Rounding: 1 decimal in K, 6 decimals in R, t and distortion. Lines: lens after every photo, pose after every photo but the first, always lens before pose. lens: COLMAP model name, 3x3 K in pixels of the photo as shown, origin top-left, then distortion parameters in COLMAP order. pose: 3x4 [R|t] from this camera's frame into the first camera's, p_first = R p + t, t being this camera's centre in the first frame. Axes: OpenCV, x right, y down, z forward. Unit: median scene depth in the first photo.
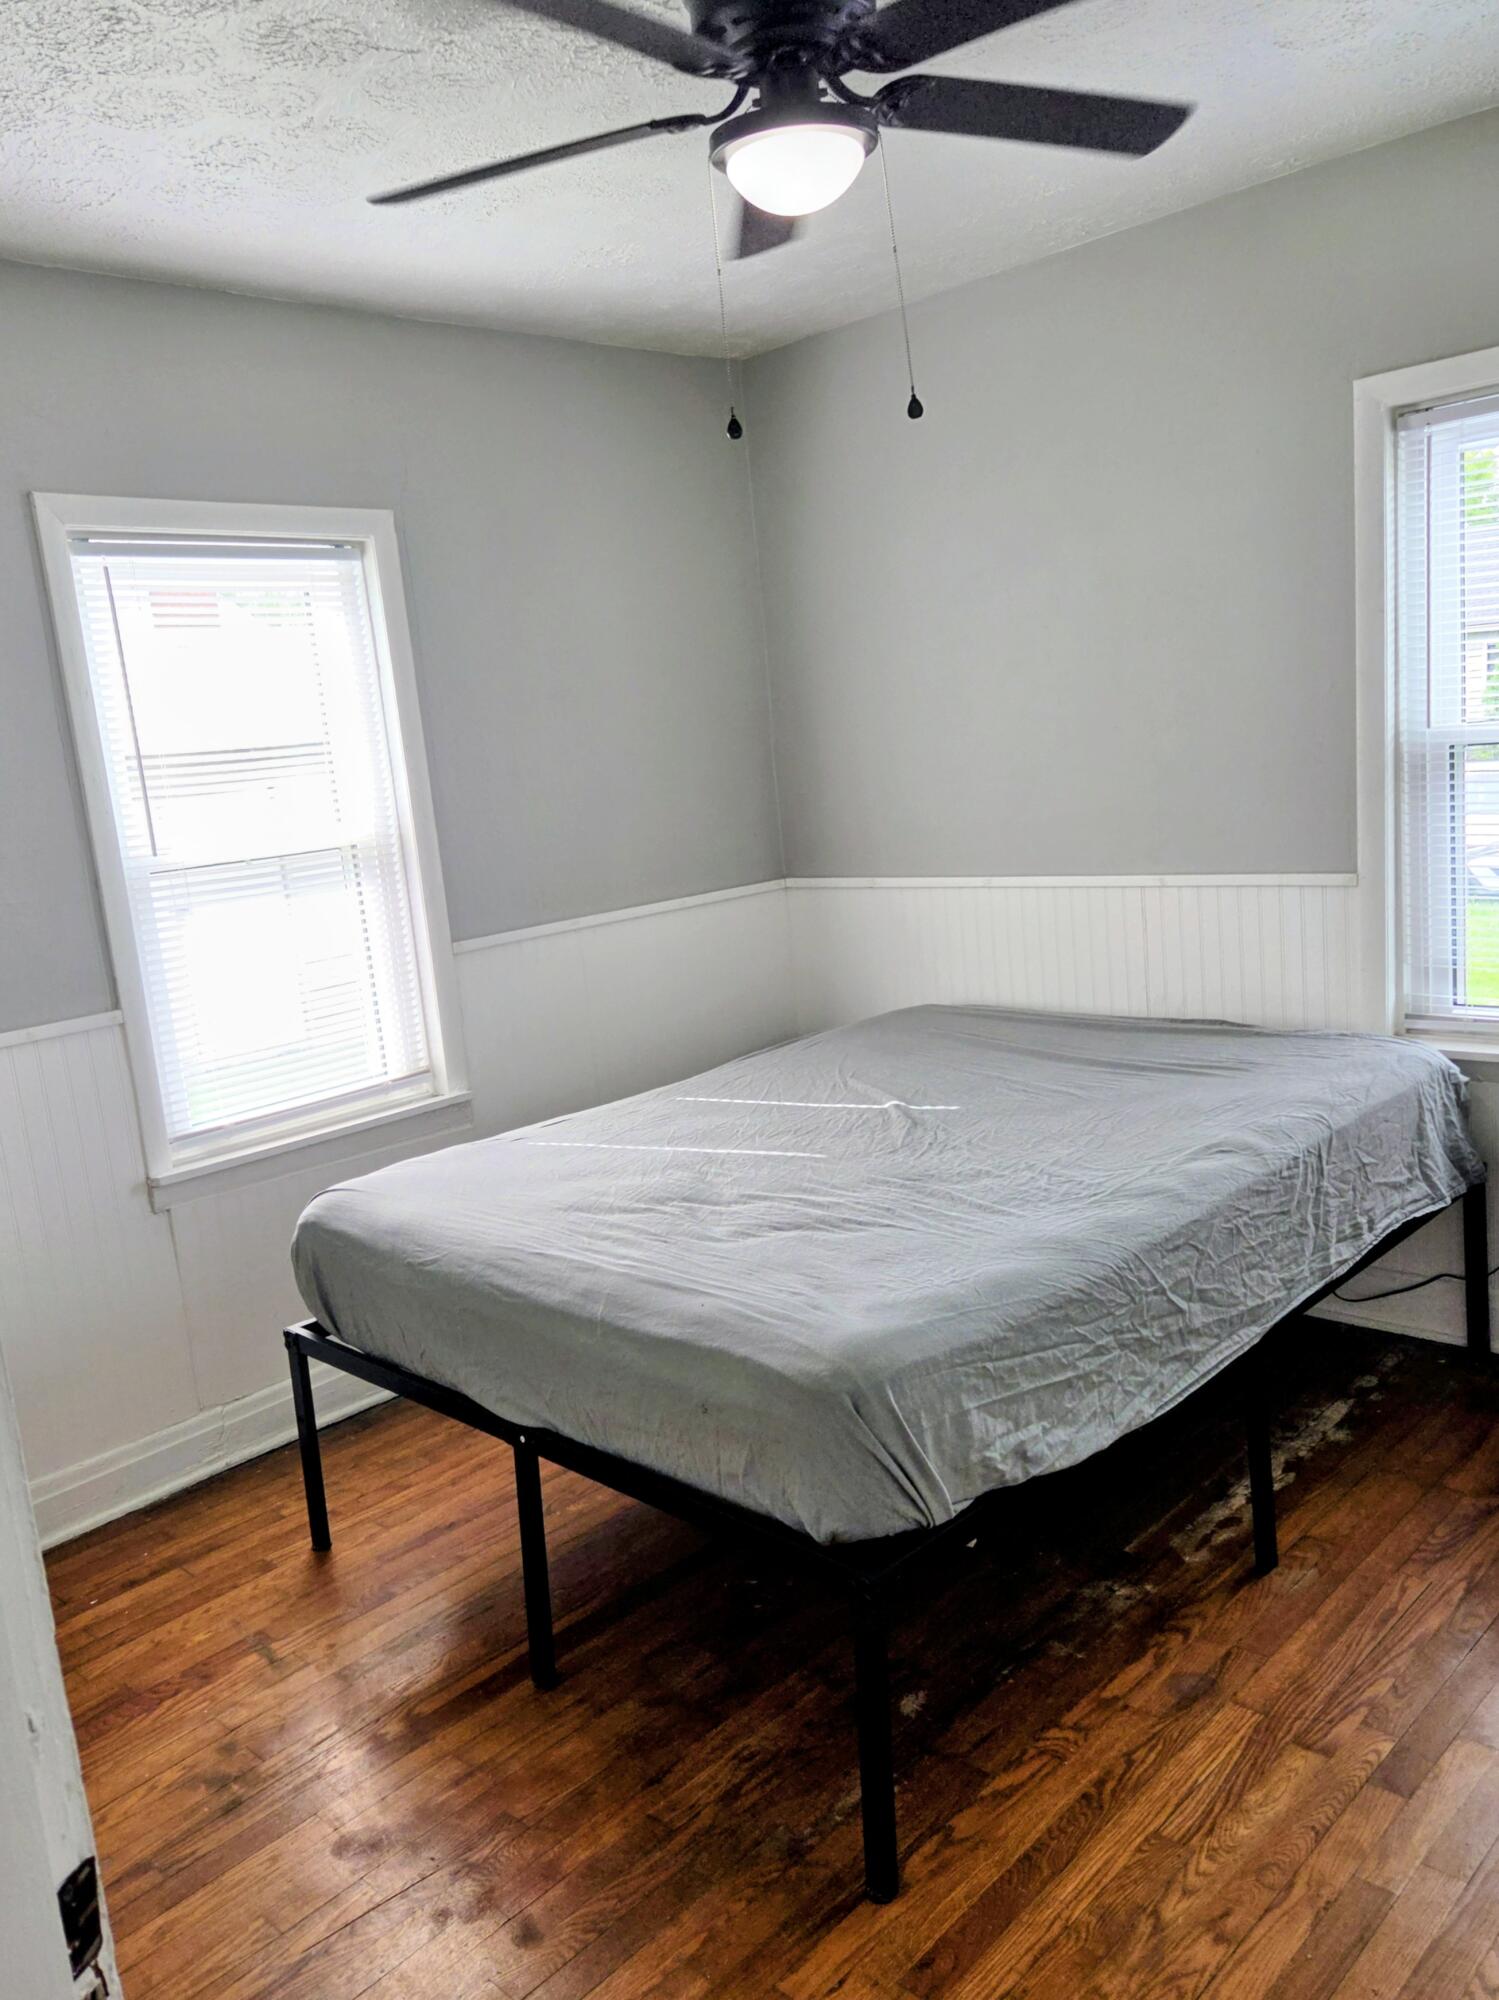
lens RADIAL K [[1568.4, 0, 752.4], [0, 1568.4, 1012.1], [0, 0, 1]] dist [0.108593, -0.002836]
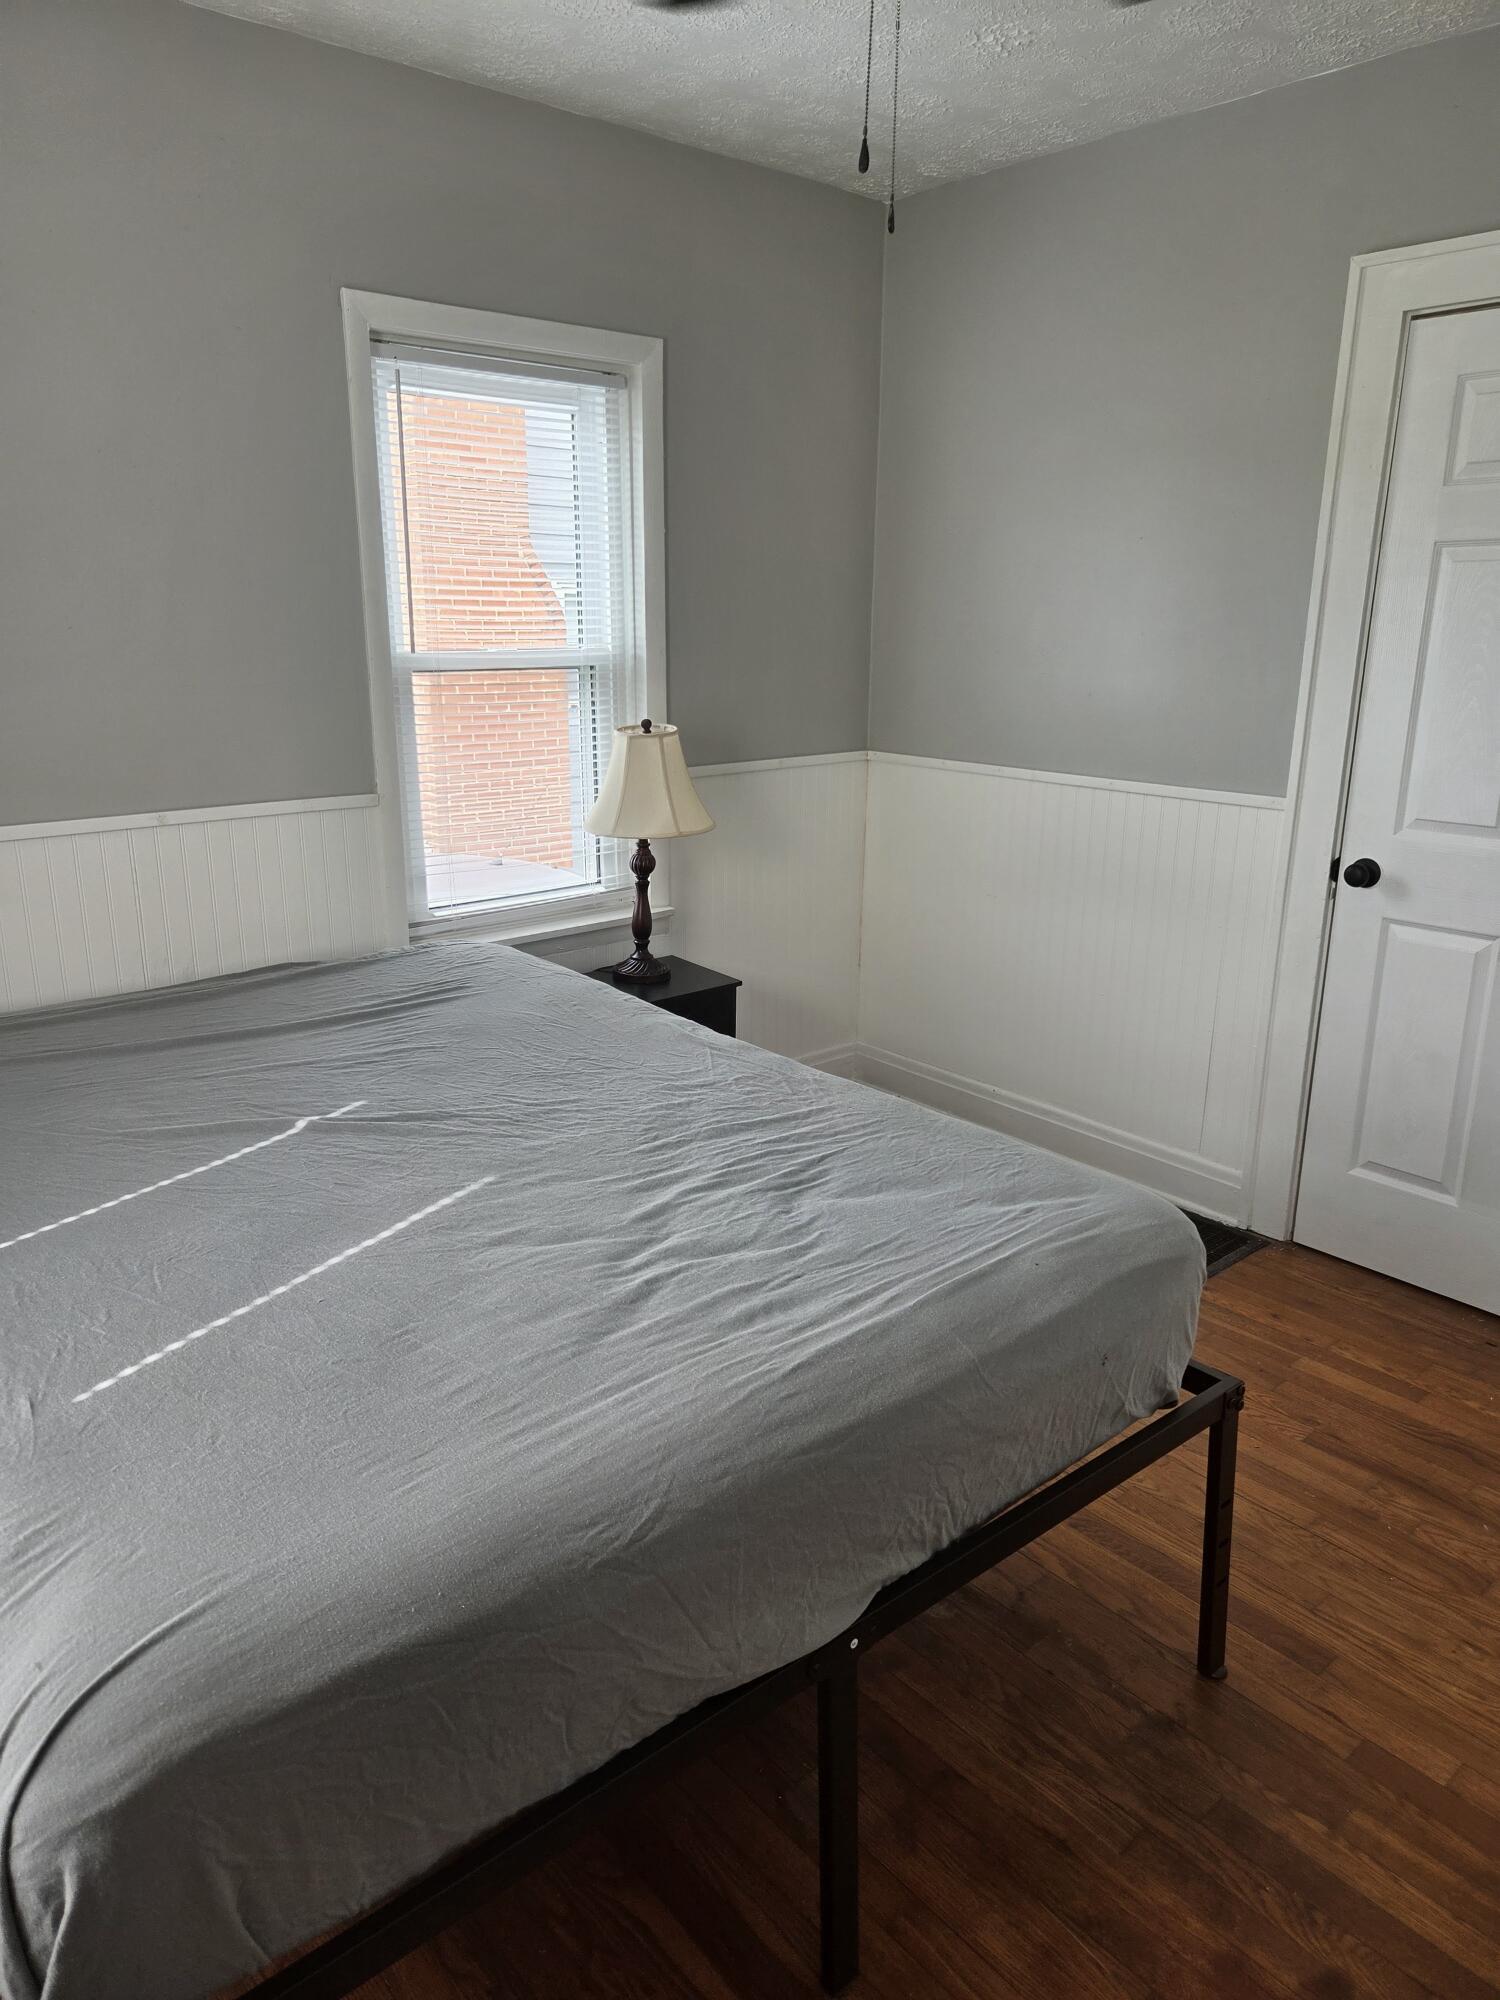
lens RADIAL K [[1347.9, 0, 746.4], [0, 1347.9, 994.9], [0, 0, 1]] dist [0.058775, -0.044242]
pose [[0.107202, -0.182270, 0.977387, -0.609769], [0.177343, 0.970793, 0.161589, -0.078545], [-0.978293, 0.156010, 0.136395, 0.882074]]
